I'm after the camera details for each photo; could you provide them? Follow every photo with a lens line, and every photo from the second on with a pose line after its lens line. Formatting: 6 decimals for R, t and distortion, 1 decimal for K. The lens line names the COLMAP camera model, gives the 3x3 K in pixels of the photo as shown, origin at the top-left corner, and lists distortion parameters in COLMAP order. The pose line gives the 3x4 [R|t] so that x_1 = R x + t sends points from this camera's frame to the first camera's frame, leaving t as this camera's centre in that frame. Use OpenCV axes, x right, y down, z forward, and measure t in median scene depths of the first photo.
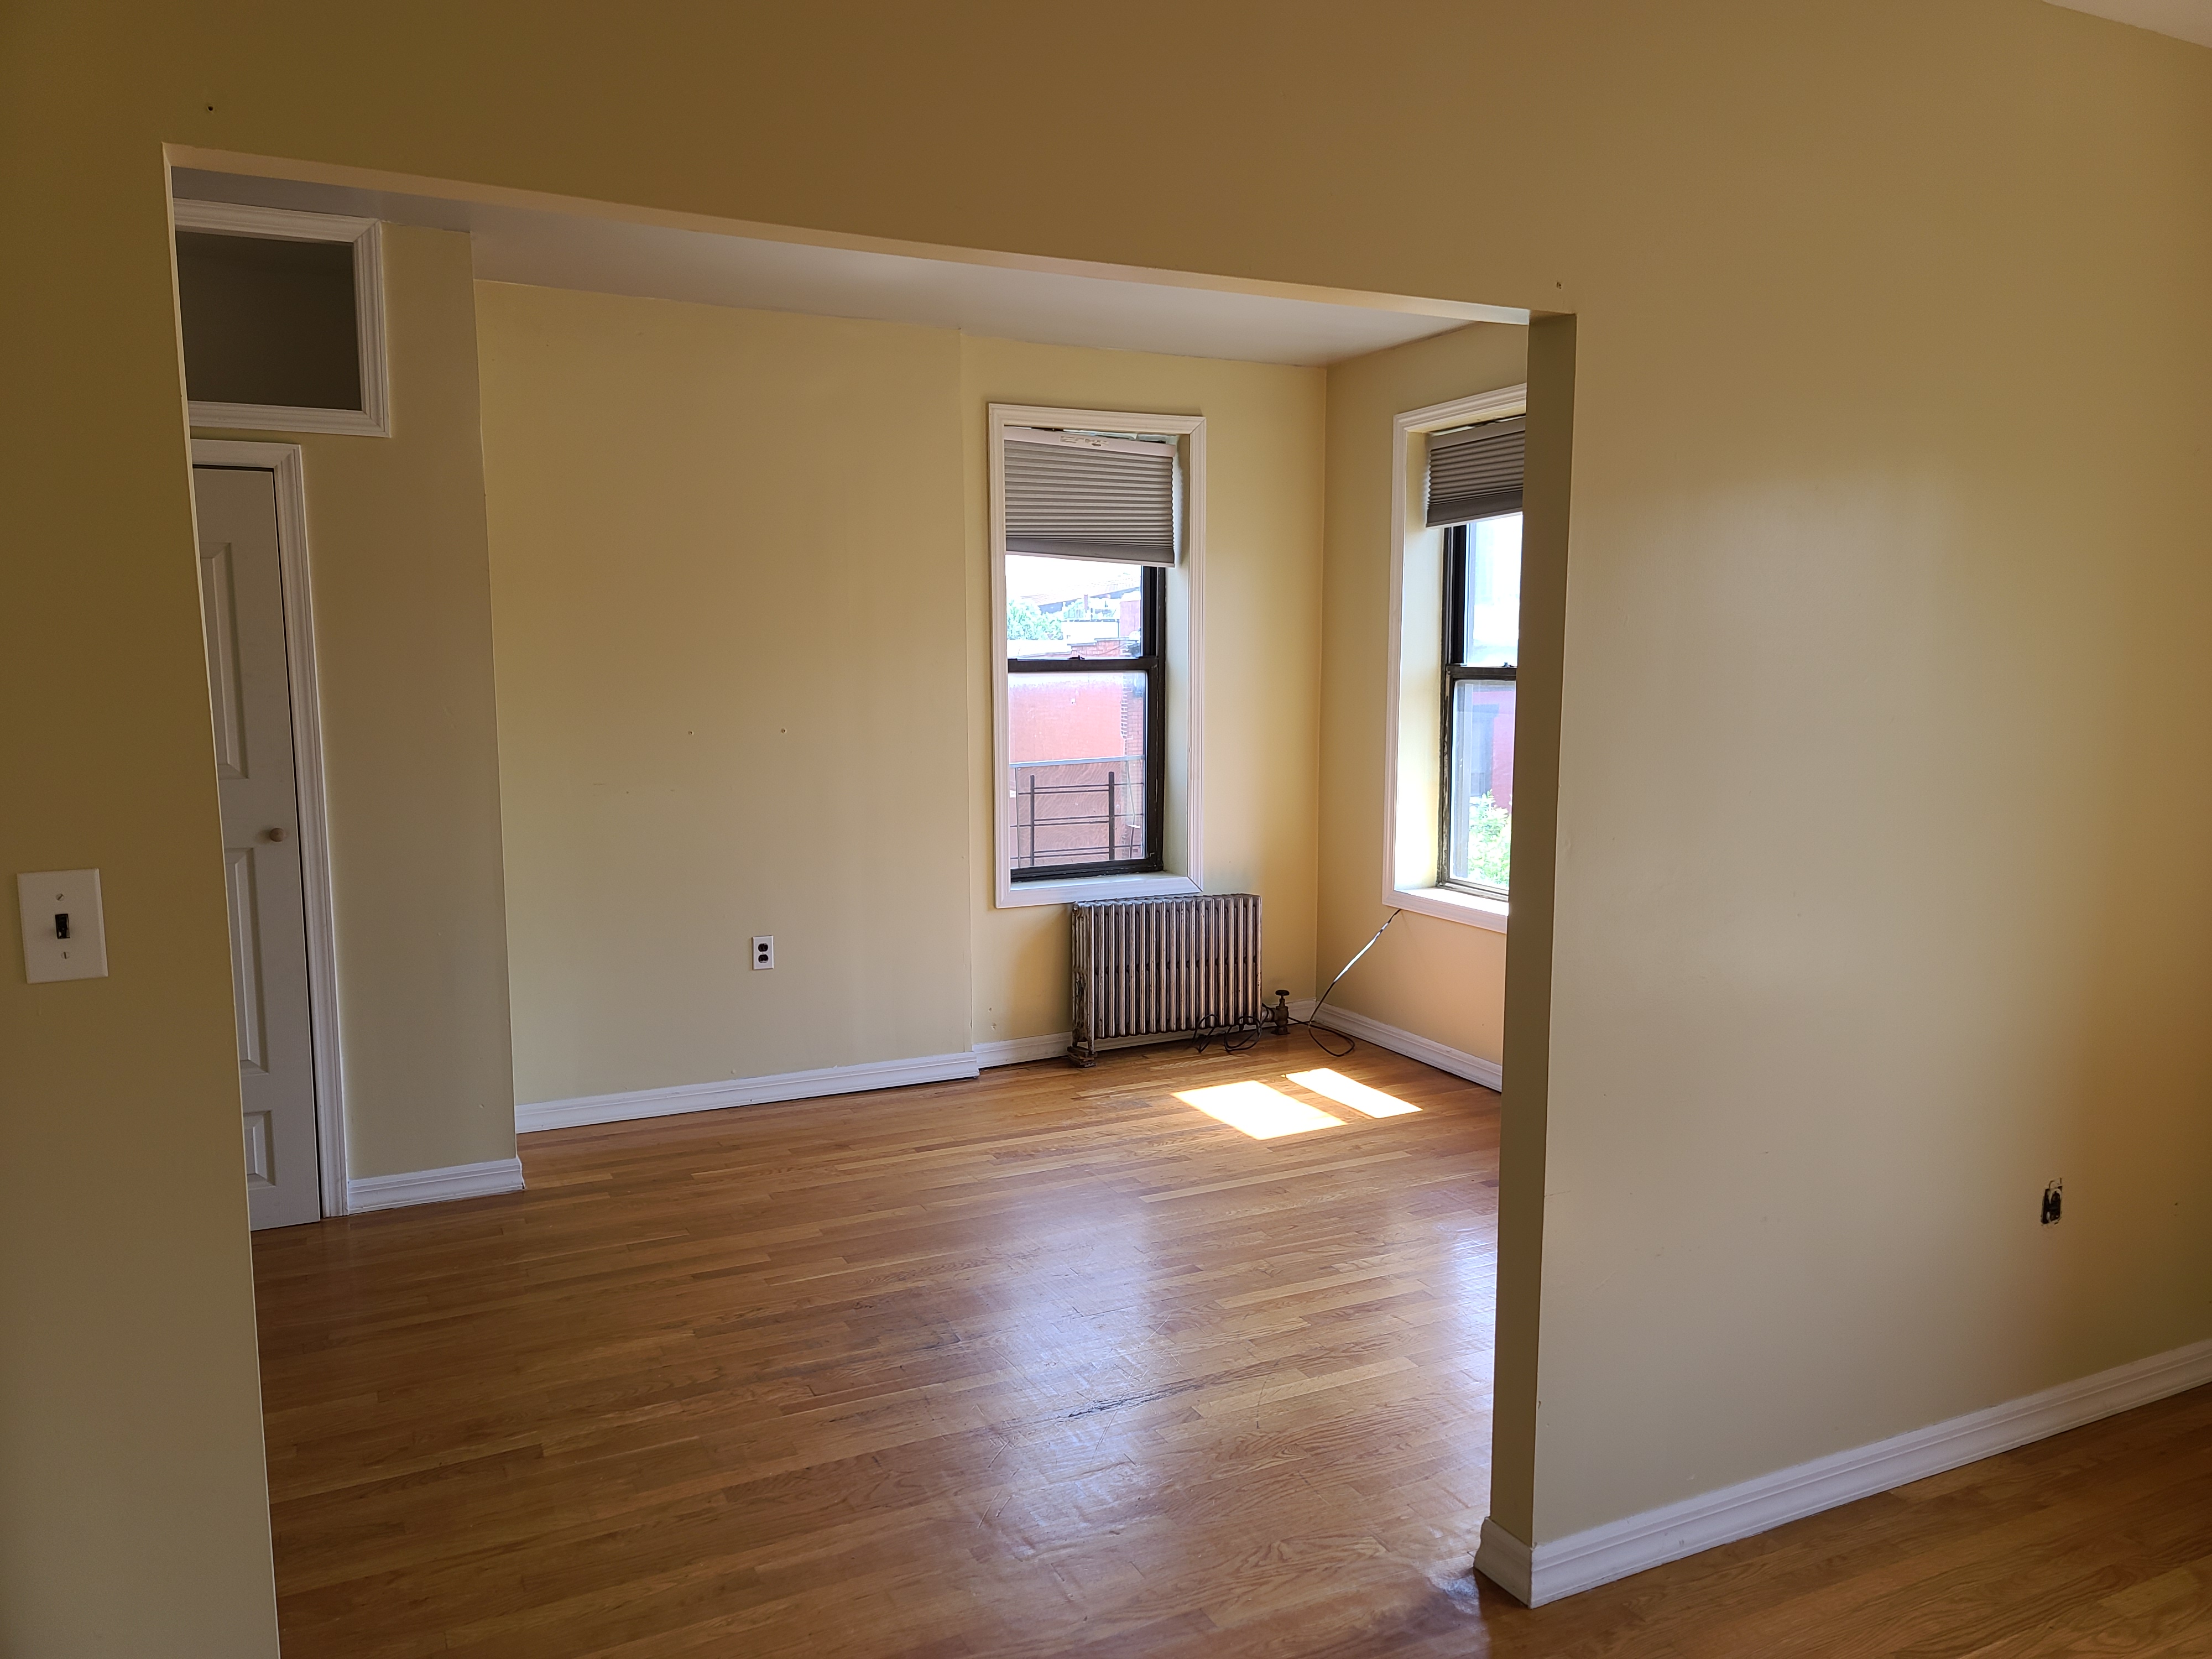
lens RADIAL K [[1642.2, 0, 1143.9], [0, 1642.2, 864.3], [0, 0, 1]] dist [0.084539, -0.083109]
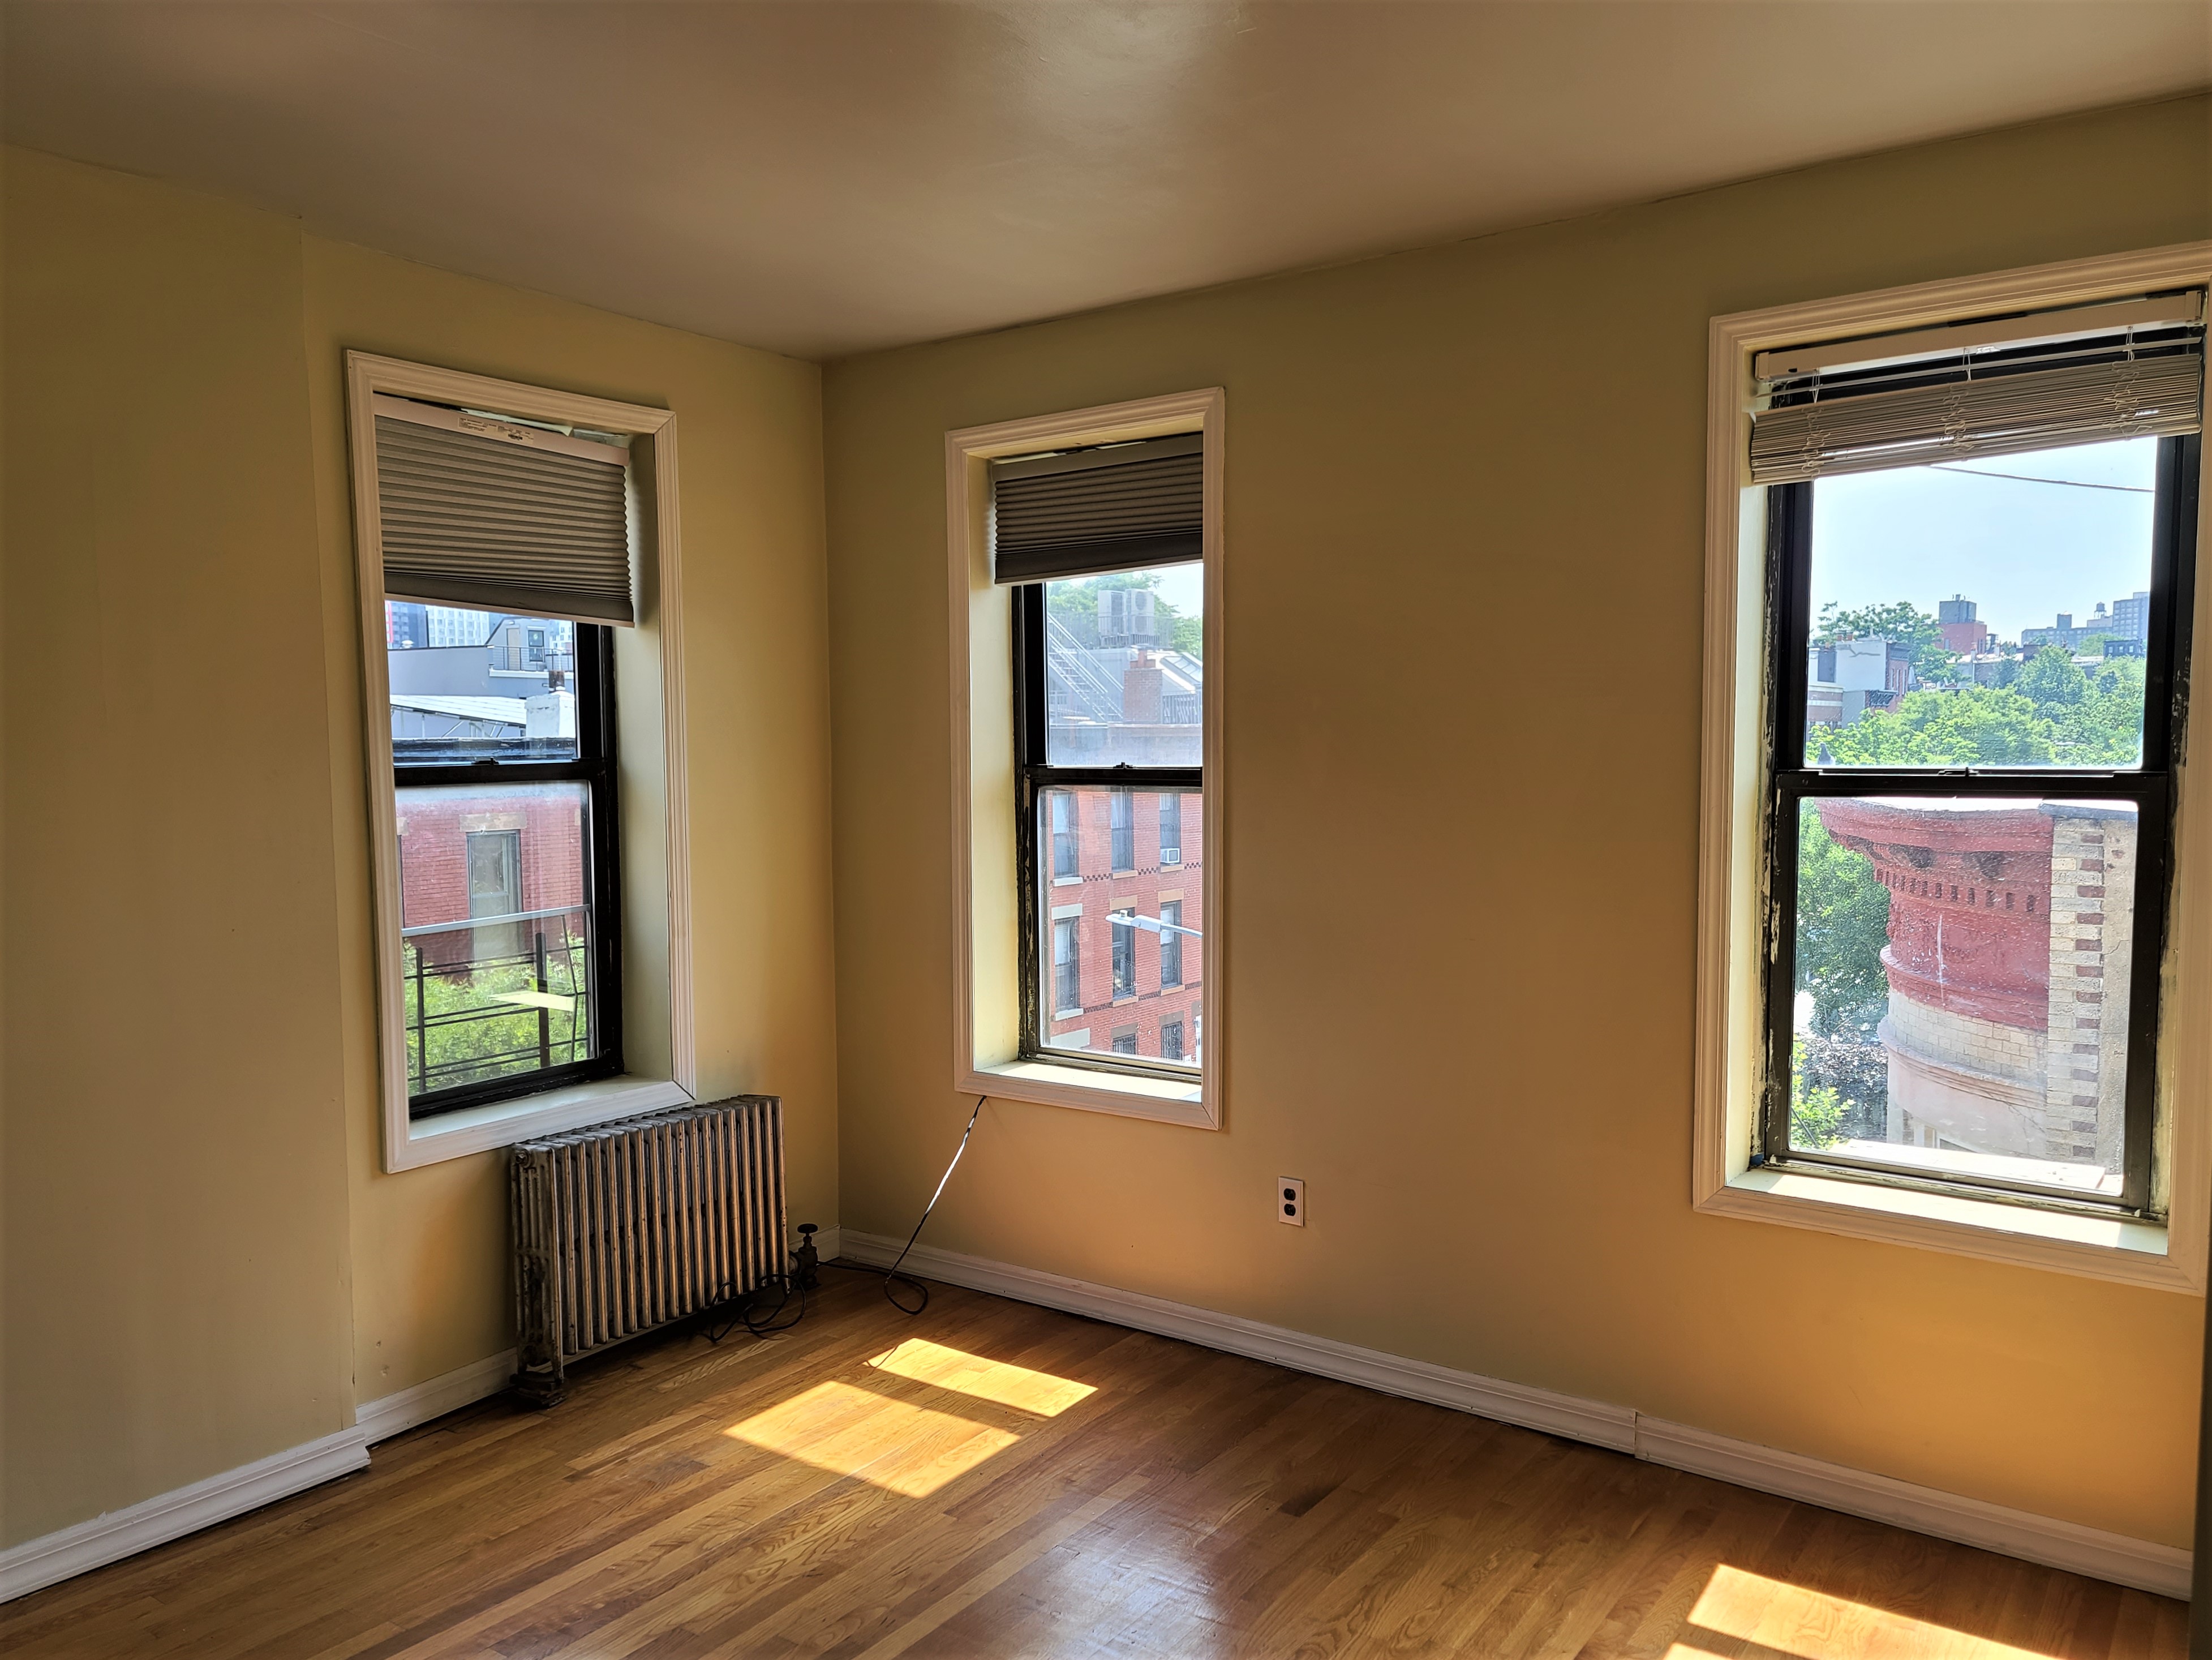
lens RADIAL K [[1670.5, 0, 1143.8], [0, 1670.5, 874.8], [0, 0, 1]] dist [0.085363, -0.067420]
pose [[0.880126, -0.045457, 0.472559, -0.133311], [0.069895, 0.996965, -0.034277, -0.041778], [-0.469567, 0.063198, 0.880632, 0.306091]]
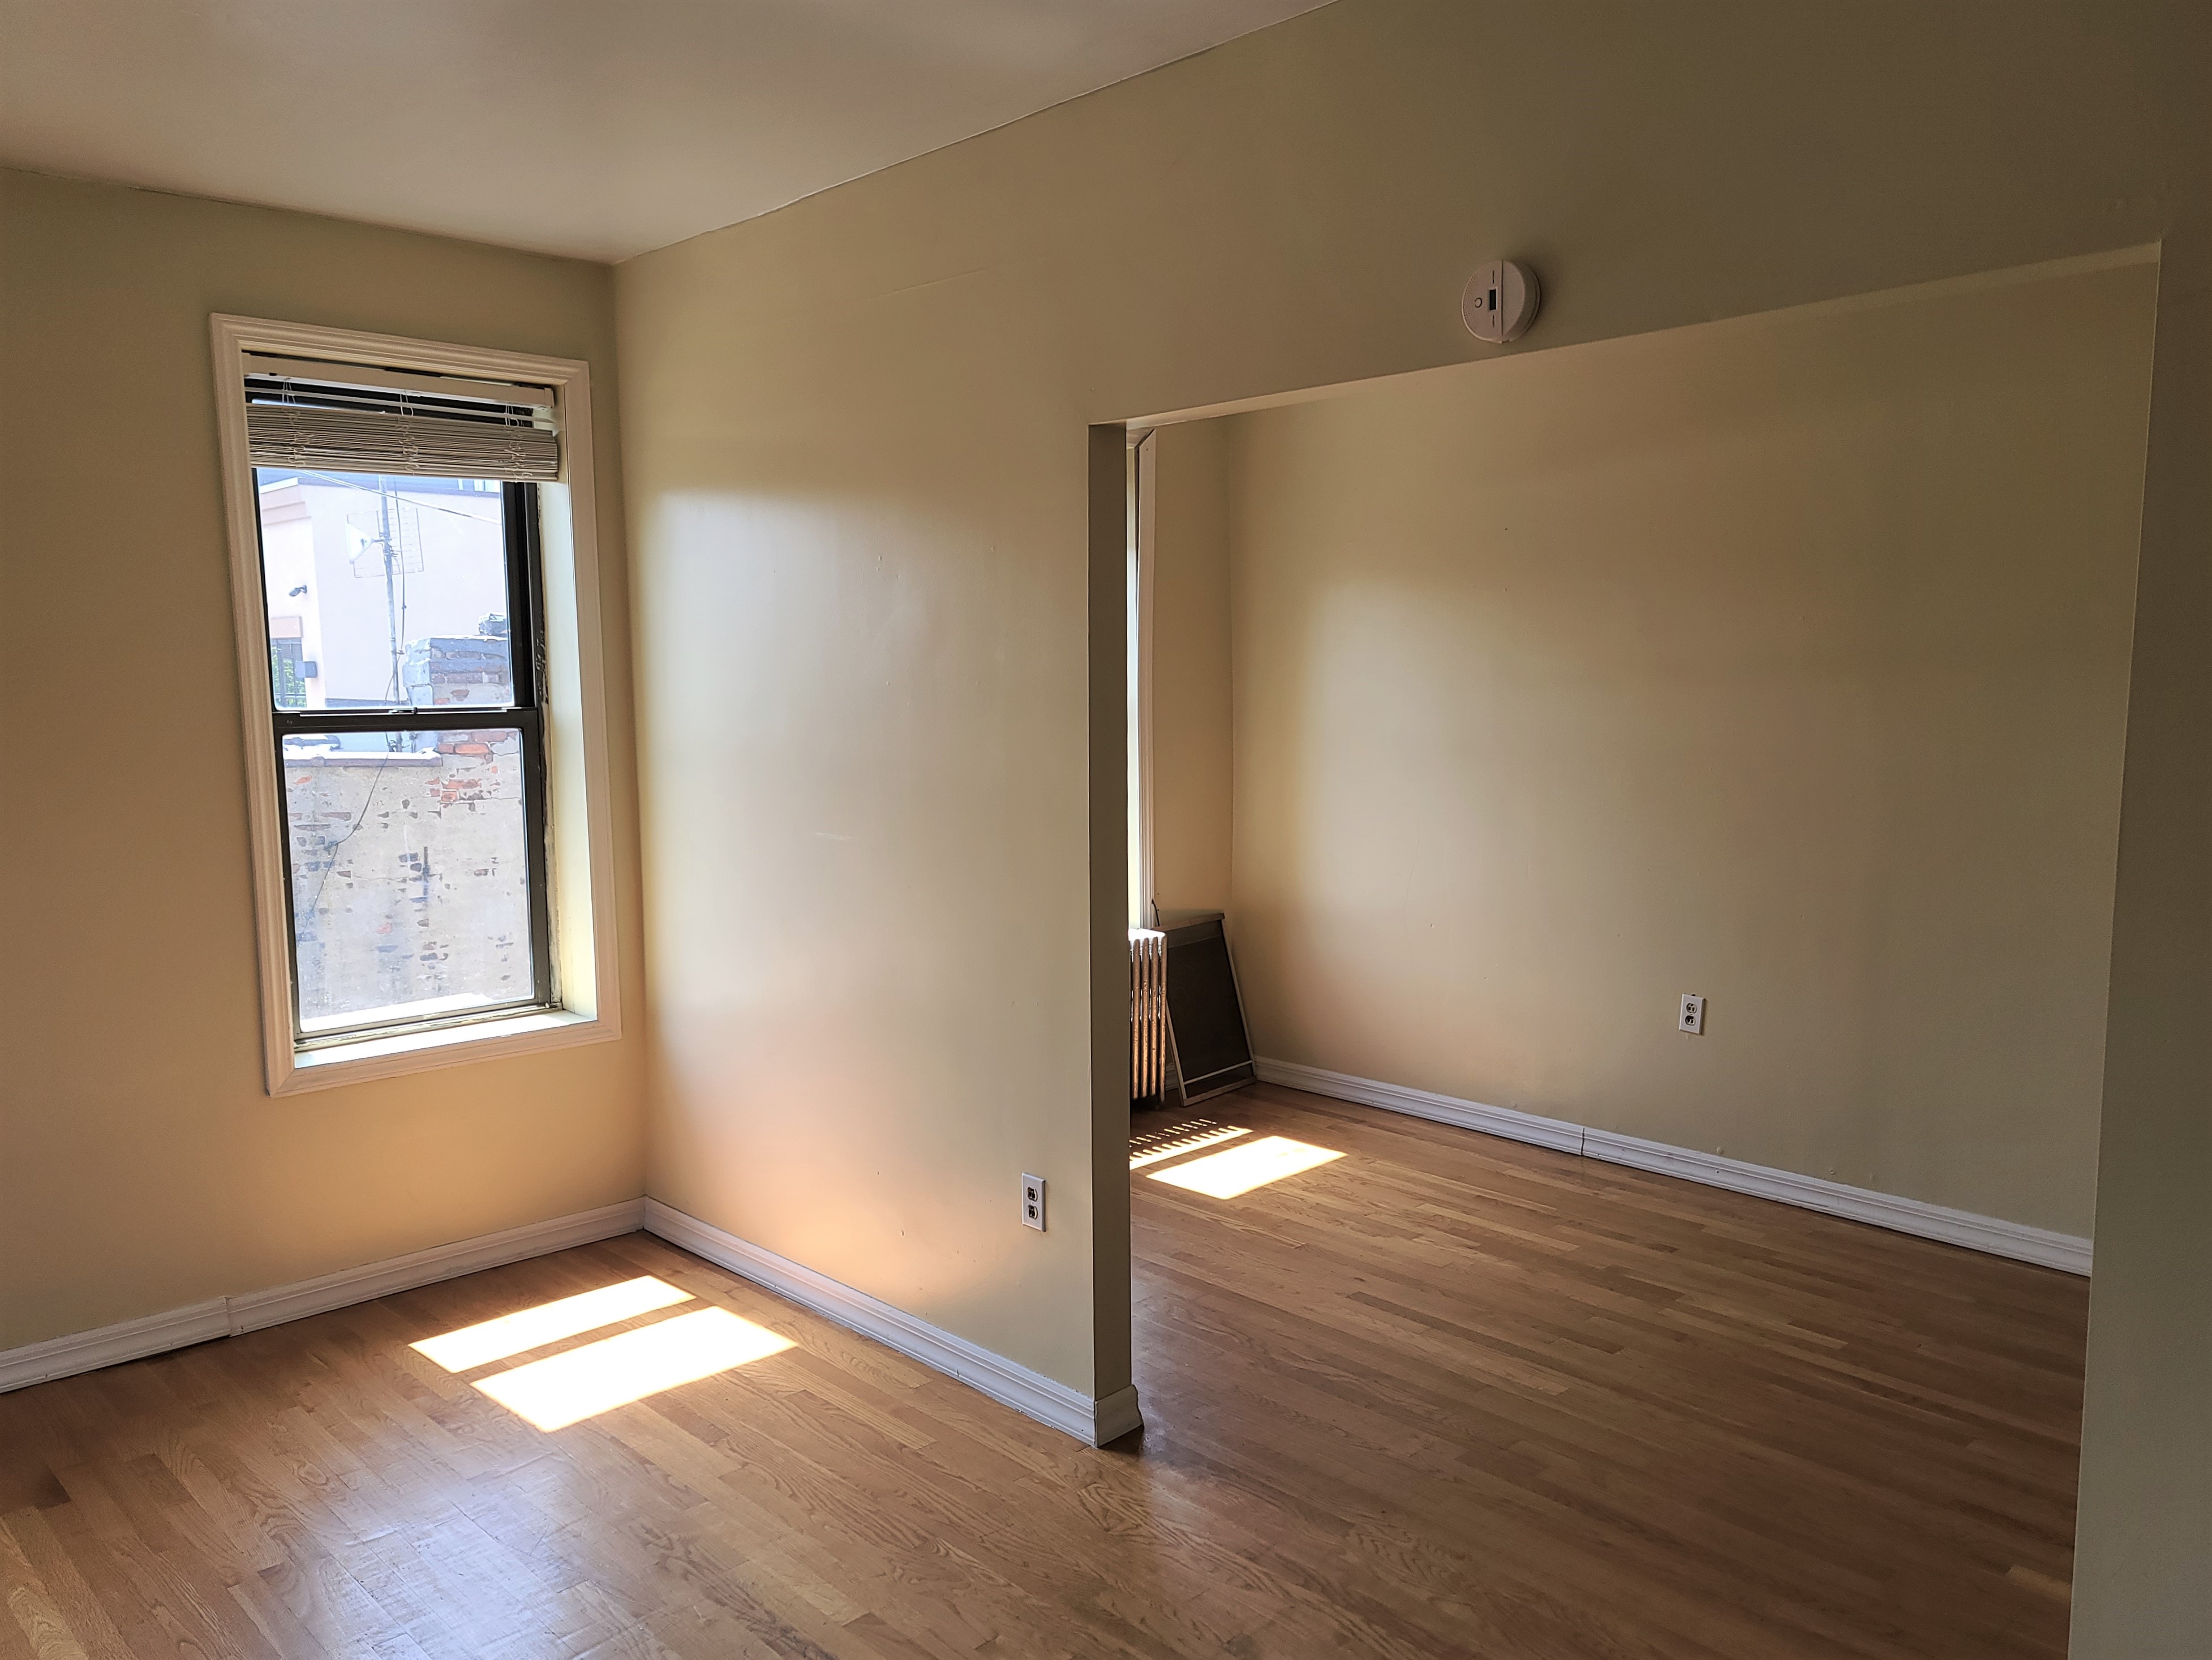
lens RADIAL K [[1642.4, 0, 1143.9], [0, 1642.4, 864.8], [0, 0, 1]] dist [0.084539, -0.083109]
pose [[-0.293635, -0.113414, 0.949166, -0.413174], [0.135872, 0.977904, 0.158881, -0.081041], [-0.946212, 0.175618, -0.271737, 0.571707]]
